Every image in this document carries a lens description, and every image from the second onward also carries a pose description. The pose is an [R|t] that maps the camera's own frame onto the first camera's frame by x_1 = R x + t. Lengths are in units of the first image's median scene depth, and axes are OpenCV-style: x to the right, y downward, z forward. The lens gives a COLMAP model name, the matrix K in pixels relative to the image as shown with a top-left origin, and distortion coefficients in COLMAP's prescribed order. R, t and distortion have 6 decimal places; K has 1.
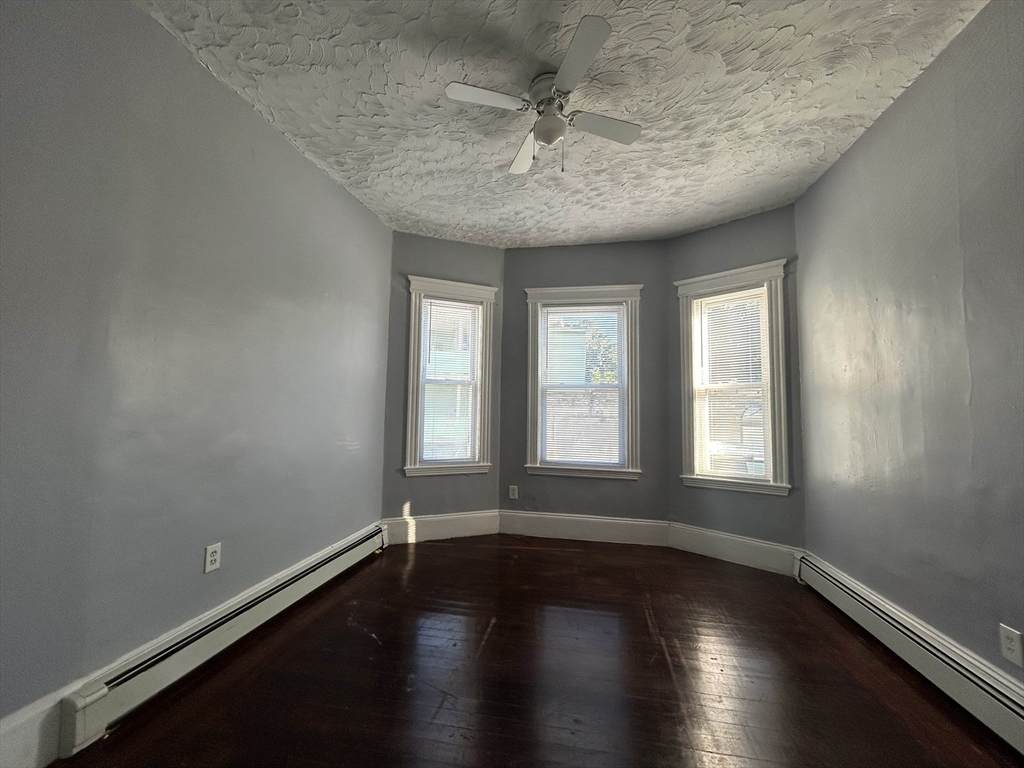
lens RADIAL K [[409.7, 0, 512.0], [0, 409.7, 384.0], [0, 0, 1]] dist [-0.003470, -0.000420]
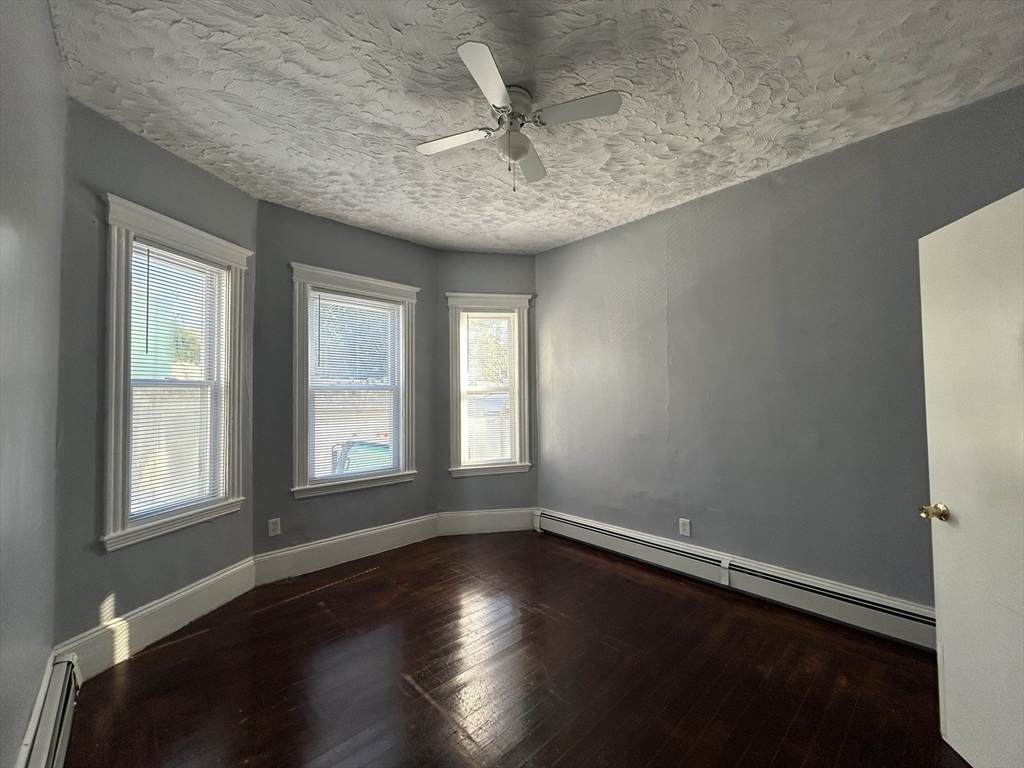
lens RADIAL K [[409.7, 0, 512.0], [0, 409.7, 384.0], [0, 0, 1]] dist [-0.003470, -0.000420]
pose [[0.580919, 0.000678, 0.813961, -0.383735], [-0.034361, 0.999129, 0.023691, -0.038577], [-0.813236, -0.041731, 0.580436, 0.221161]]
